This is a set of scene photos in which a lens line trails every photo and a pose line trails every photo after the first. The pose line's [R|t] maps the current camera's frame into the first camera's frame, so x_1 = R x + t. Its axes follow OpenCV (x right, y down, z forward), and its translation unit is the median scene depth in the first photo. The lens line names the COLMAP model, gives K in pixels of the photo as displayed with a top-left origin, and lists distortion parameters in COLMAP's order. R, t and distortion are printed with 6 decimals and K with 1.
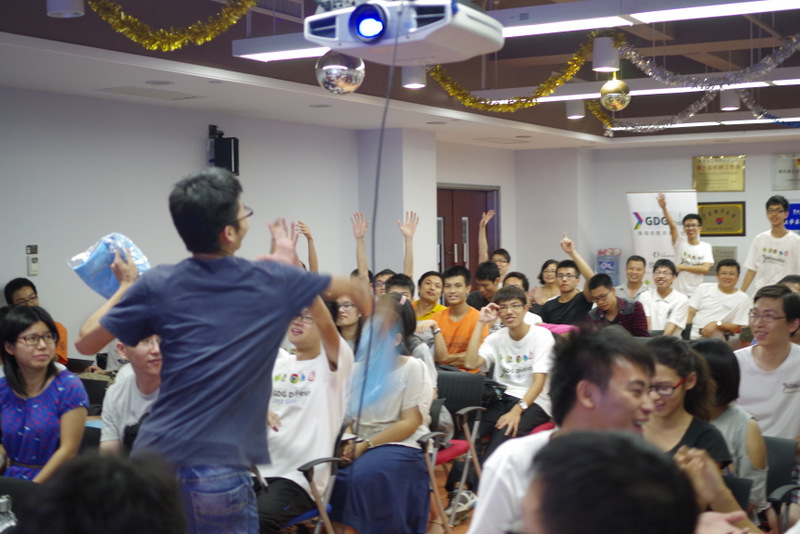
lens RADIAL K [[1203.4, 0, 400.6], [0, 1203.4, 266.4], [0, 0, 1]] dist [-0.073252, 0.000000]
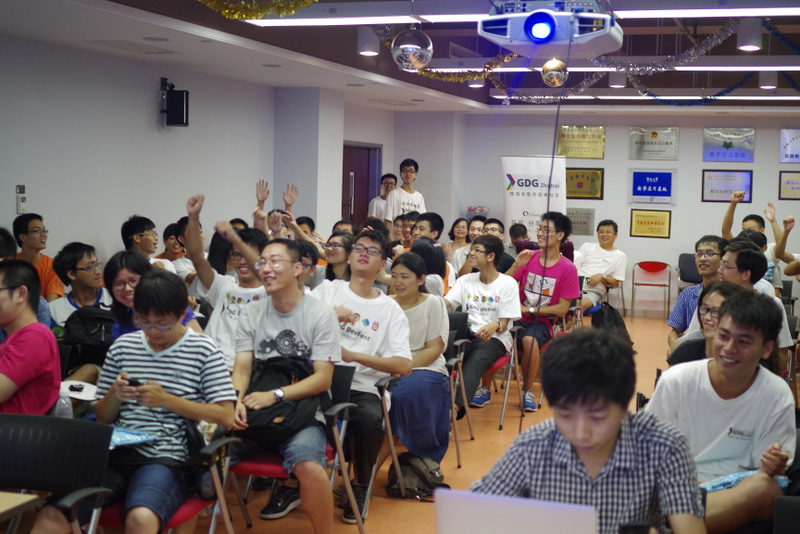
lens RADIAL K [[1203.4, 0, 408.0], [0, 1203.4, 272.1], [0, 0, 1]] dist [-0.073252, 0.000000]
pose [[0.981571, 0.024876, 0.189470, -0.159896], [-0.033031, 0.998653, 0.040006, 0.005041], [-0.188220, -0.045527, 0.981071, -0.097721]]
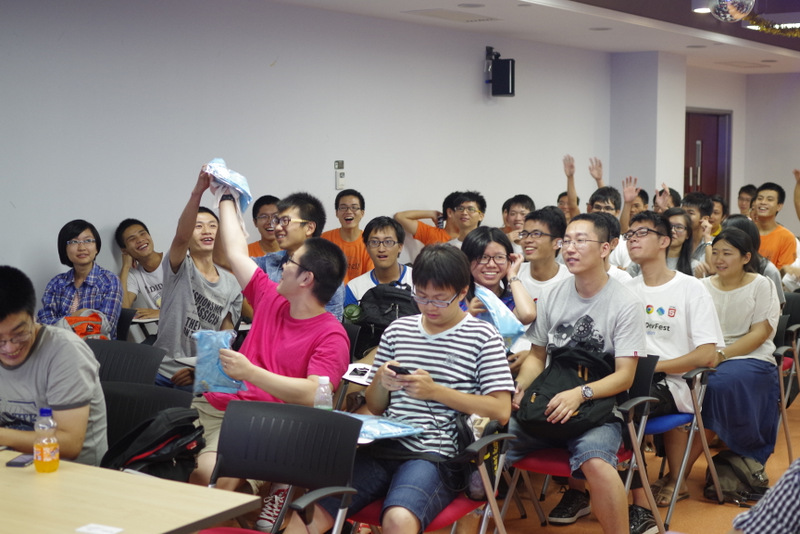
lens RADIAL K [[1203.4, 0, 399.4], [0, 1203.4, 275.8], [0, 0, 1]] dist [-0.073252, 0.000000]
pose [[0.992813, 0.026852, -0.116629, -0.122502], [-0.018371, 0.997149, 0.073186, 0.004490], [0.118261, -0.070517, 0.990475, -0.044012]]
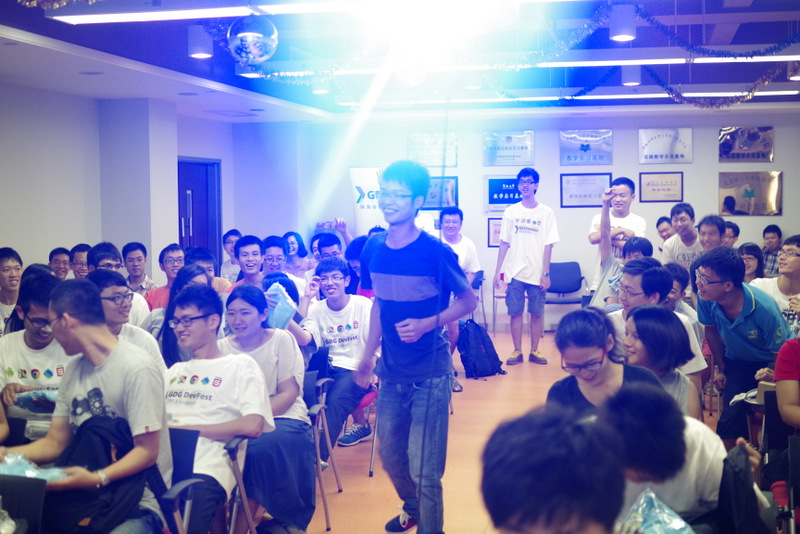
lens RADIAL K [[1203.4, 0, 402.2], [0, 1203.4, 266.2], [0, 0, 1]] dist [-0.073252, 0.000000]
pose [[0.950616, -0.014555, 0.310029, -0.140757], [0.008268, 0.999733, 0.021582, 0.001698], [-0.310260, -0.017953, 0.950482, 0.017630]]
